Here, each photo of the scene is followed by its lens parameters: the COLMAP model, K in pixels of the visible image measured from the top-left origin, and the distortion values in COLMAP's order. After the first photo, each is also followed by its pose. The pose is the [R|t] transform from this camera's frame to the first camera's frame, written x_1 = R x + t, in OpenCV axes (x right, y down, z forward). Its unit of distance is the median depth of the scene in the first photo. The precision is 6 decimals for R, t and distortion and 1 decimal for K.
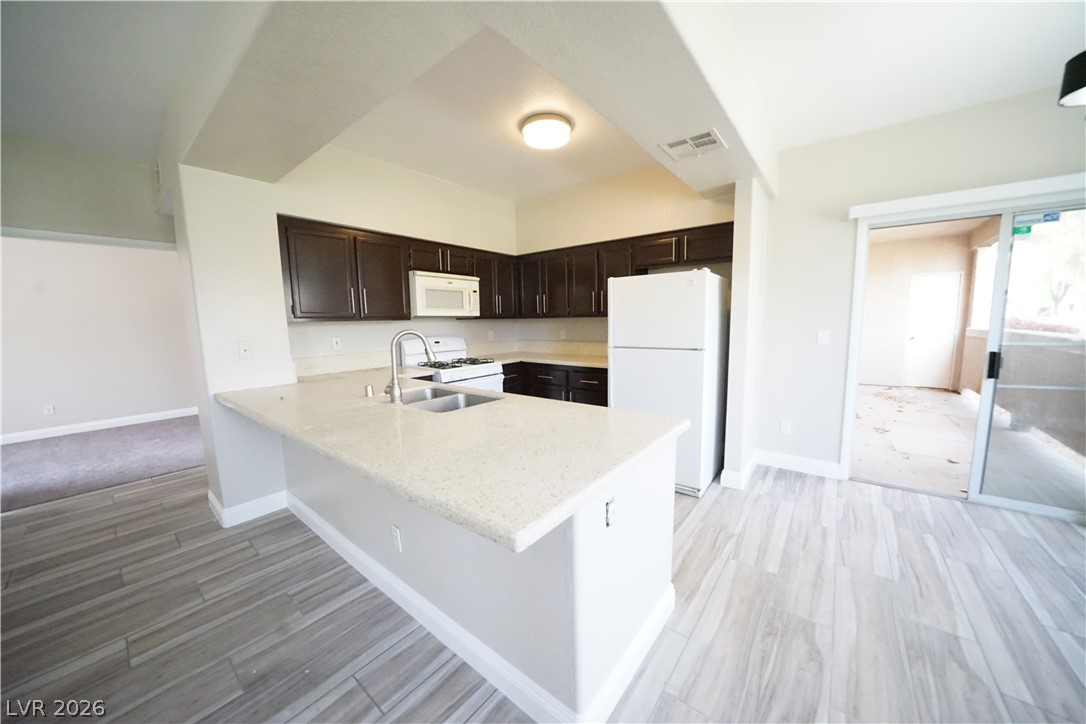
lens RADIAL K [[373.2, 0, 546.0], [0, 373.2, 365.0], [0, 0, 1]] dist [-0.028018, 0.002943]
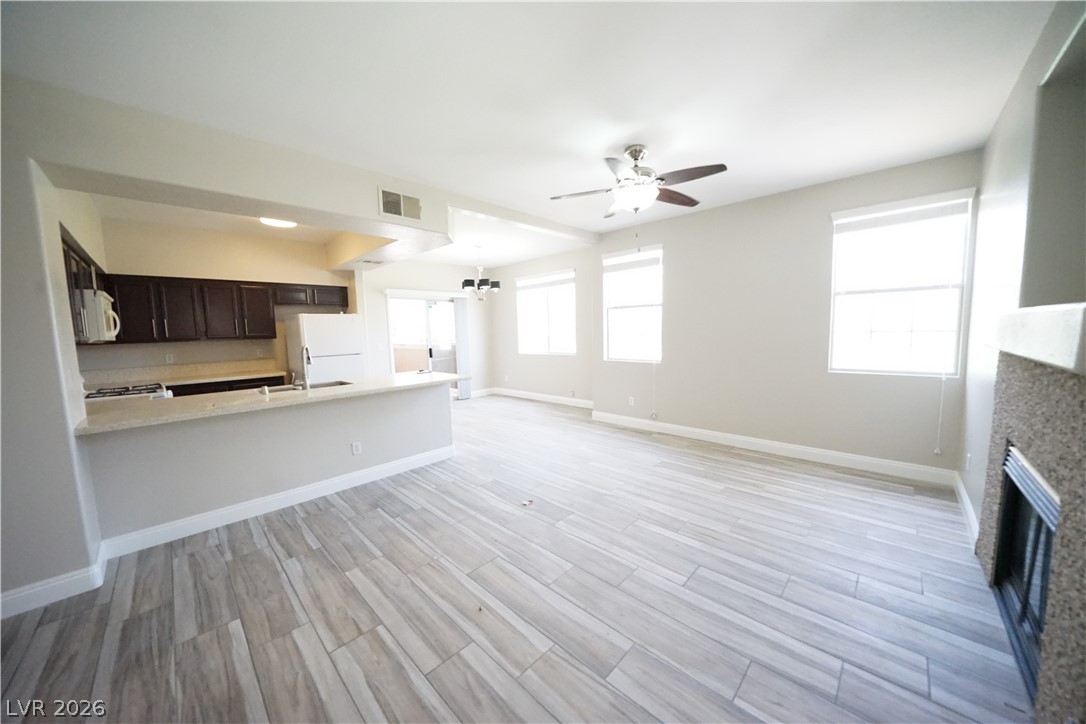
lens RADIAL K [[373.2, 0, 546.0], [0, 373.2, 365.0], [0, 0, 1]] dist [-0.028018, 0.002943]
pose [[0.093292, -0.078963, 0.992503, -1.308164], [0.145182, 0.987274, 0.064900, 0.029402], [-0.984997, 0.138039, 0.103569, -0.151742]]
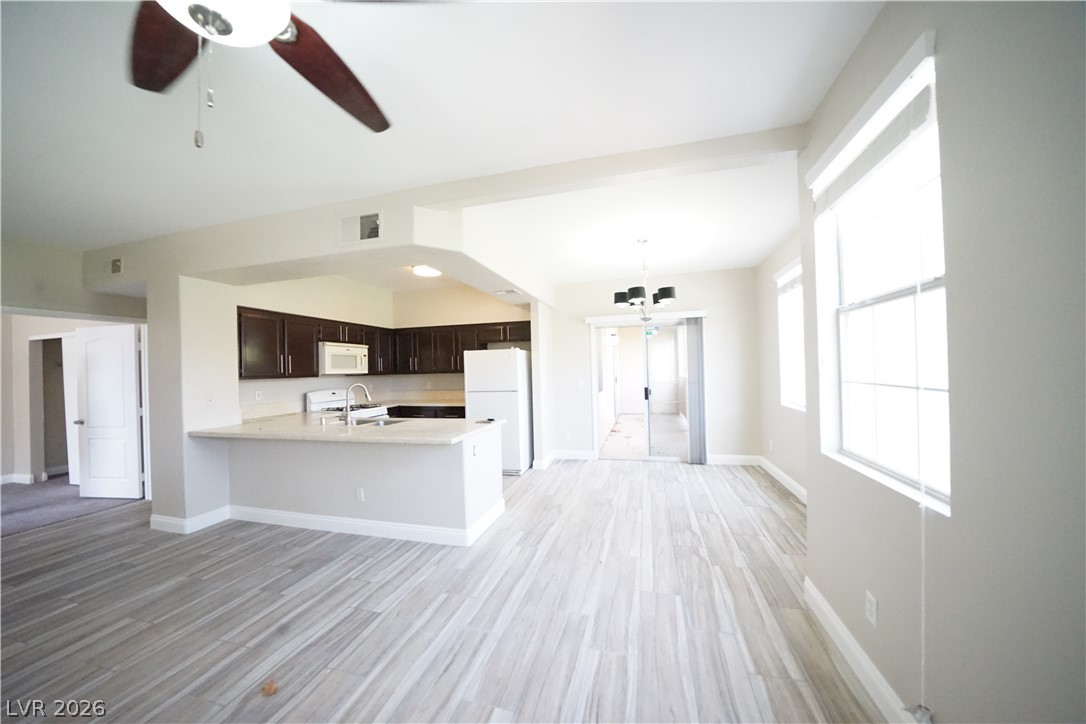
lens RADIAL K [[373.2, 0, 546.0], [0, 373.2, 365.0], [0, 0, 1]] dist [-0.028018, 0.002943]
pose [[0.916563, -0.002353, 0.399884, -0.169064], [0.057464, 0.990379, -0.125885, 0.064255], [-0.395740, 0.138360, 0.907880, -0.677909]]
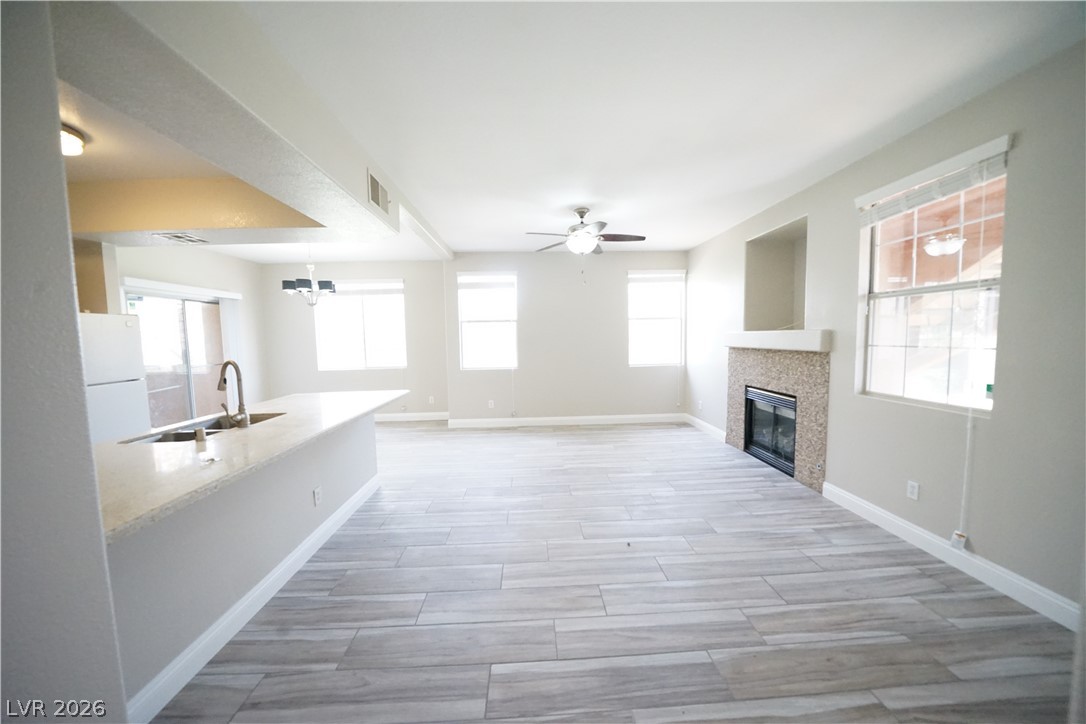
lens RADIAL K [[373.2, 0, 546.0], [0, 373.2, 365.0], [0, 0, 1]] dist [-0.028018, 0.002943]
pose [[-0.659814, -0.025566, 0.750994, -1.227784], [0.123206, 0.982215, 0.141685, -0.082727], [-0.741259, 0.186013, -0.644929, 0.689426]]
